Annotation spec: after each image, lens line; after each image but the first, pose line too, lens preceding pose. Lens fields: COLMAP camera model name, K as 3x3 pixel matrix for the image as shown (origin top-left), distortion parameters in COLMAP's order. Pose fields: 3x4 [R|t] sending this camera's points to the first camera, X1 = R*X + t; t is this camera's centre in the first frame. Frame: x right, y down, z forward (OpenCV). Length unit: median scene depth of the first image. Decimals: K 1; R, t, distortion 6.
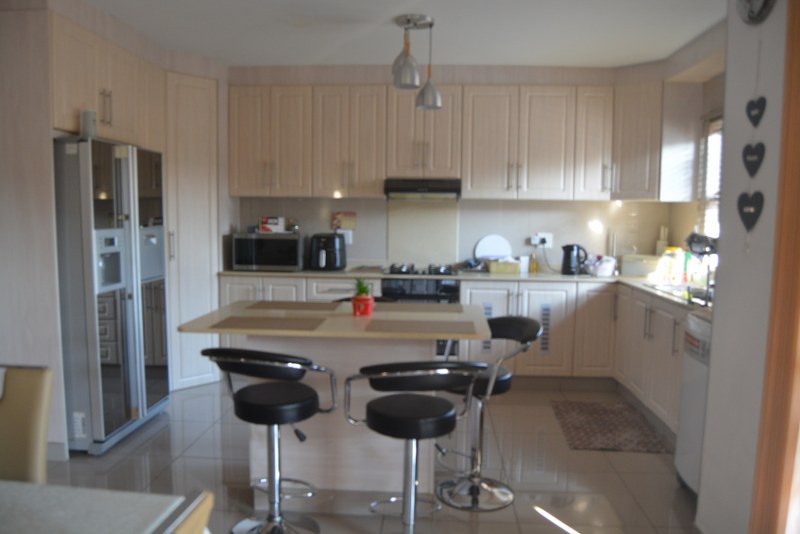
lens RADIAL K [[639.7, 0, 399.7], [0, 639.7, 277.5], [0, 0, 1]] dist [-0.081562, 0.016052]
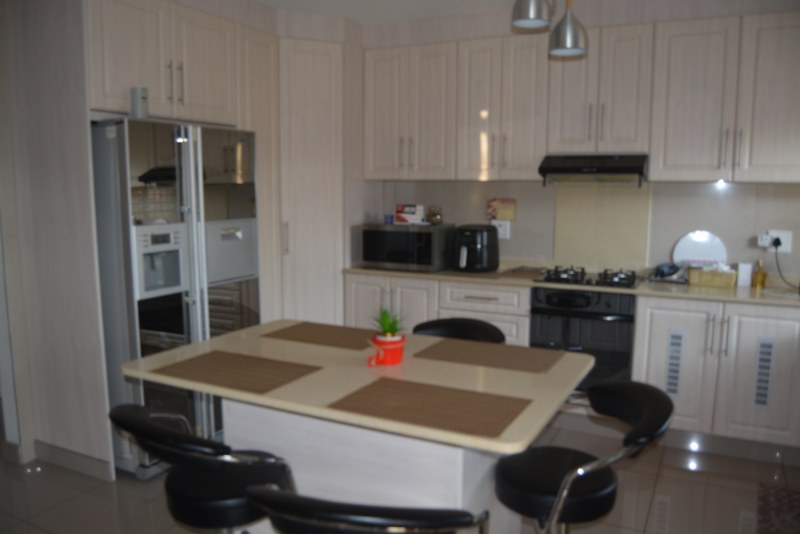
lens RADIAL K [[639.7, 0, 399.7], [0, 639.7, 277.5], [0, 0, 1]] dist [-0.081562, 0.016052]
pose [[0.915811, 0.048766, -0.398638, 0.128643], [-0.034349, 0.998474, 0.043234, -0.036186], [0.400138, -0.025902, 0.916089, 0.231340]]
